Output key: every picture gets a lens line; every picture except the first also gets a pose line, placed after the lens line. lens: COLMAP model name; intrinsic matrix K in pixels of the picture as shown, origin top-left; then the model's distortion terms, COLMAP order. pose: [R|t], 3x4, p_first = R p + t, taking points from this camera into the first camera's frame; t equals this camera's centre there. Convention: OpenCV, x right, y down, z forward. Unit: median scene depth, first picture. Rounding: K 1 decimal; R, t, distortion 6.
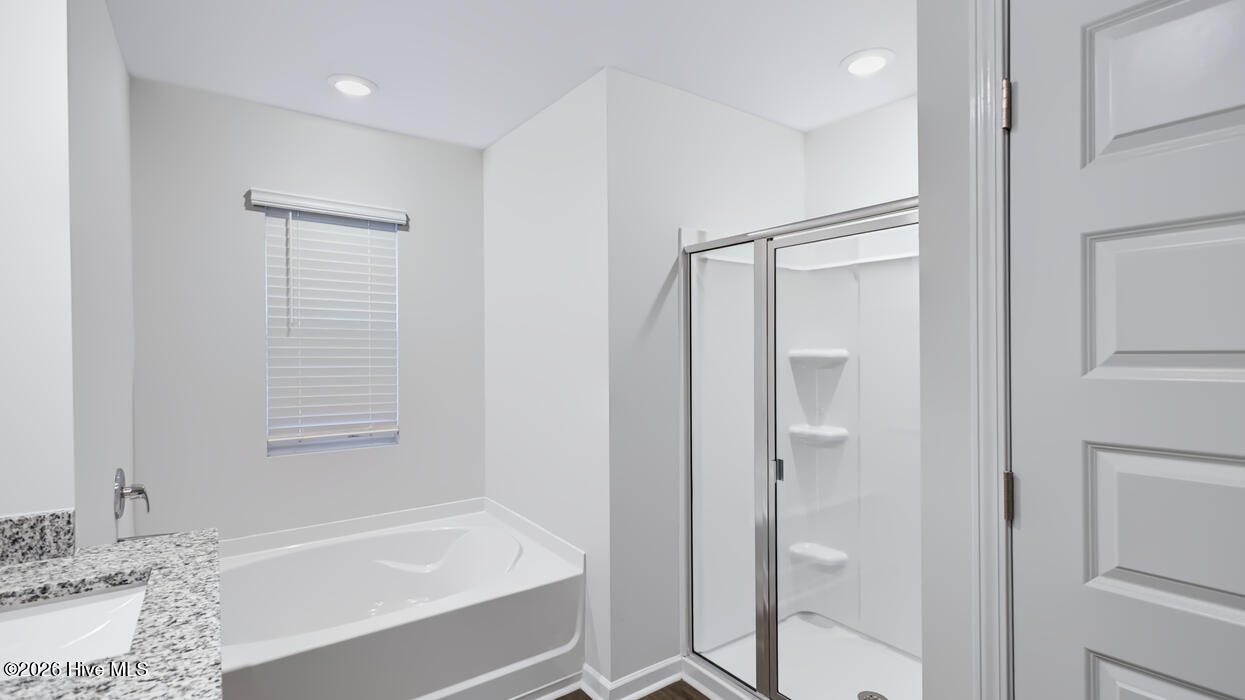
lens RADIAL K [[573.7, 0, 622.5], [0, 573.7, 350.0], [0, 0, 1]] dist [0.000387, 0.000207]
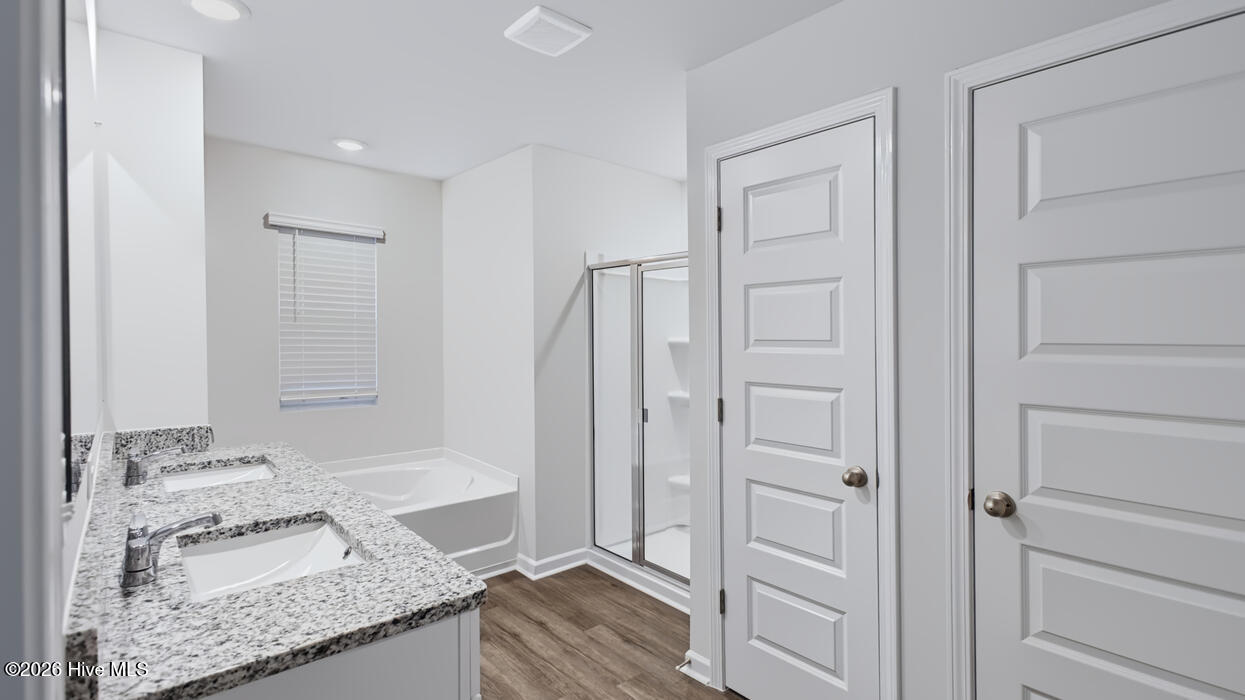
lens RADIAL K [[558.4, 0, 628.5], [0, 558.4, 369.8], [0, 0, 1]] dist [0.000119, 0.000047]
pose [[0.994526, 0.007510, 0.104215, 0.062257], [-0.013721, 0.998163, 0.059007, -0.000855], [-0.103581, -0.060114, 0.992803, -0.414860]]
